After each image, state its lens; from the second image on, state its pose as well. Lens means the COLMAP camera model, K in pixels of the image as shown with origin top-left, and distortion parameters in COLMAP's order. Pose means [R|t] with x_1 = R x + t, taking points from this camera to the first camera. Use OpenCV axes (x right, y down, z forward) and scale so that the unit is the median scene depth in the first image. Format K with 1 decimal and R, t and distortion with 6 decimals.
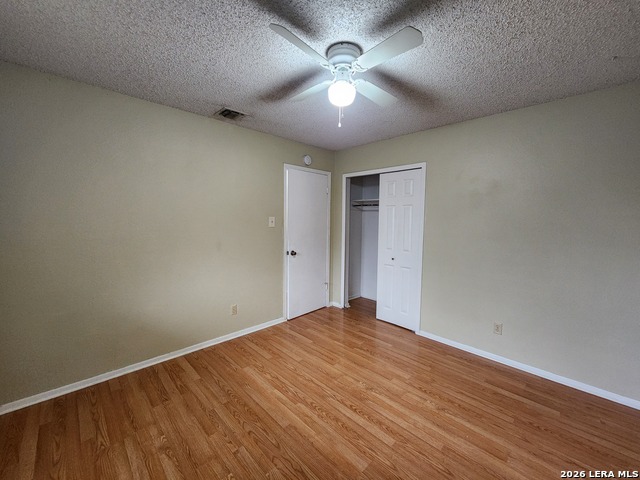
lens RADIAL K [[260.3, 0, 319.7], [0, 260.3, 239.3], [0, 0, 1]] dist [0.002924, -0.002780]
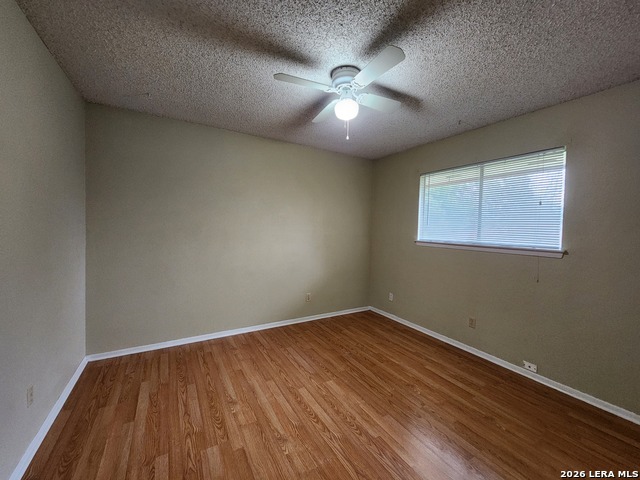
lens RADIAL K [[260.3, 0, 319.6], [0, 260.3, 240.7], [0, 0, 1]] dist [0.002924, -0.002780]
pose [[-0.969824, -0.046997, 0.239235, -0.079488], [-0.016365, 0.991581, 0.128448, -0.114499], [-0.243258, 0.120656, -0.962428, 1.876231]]
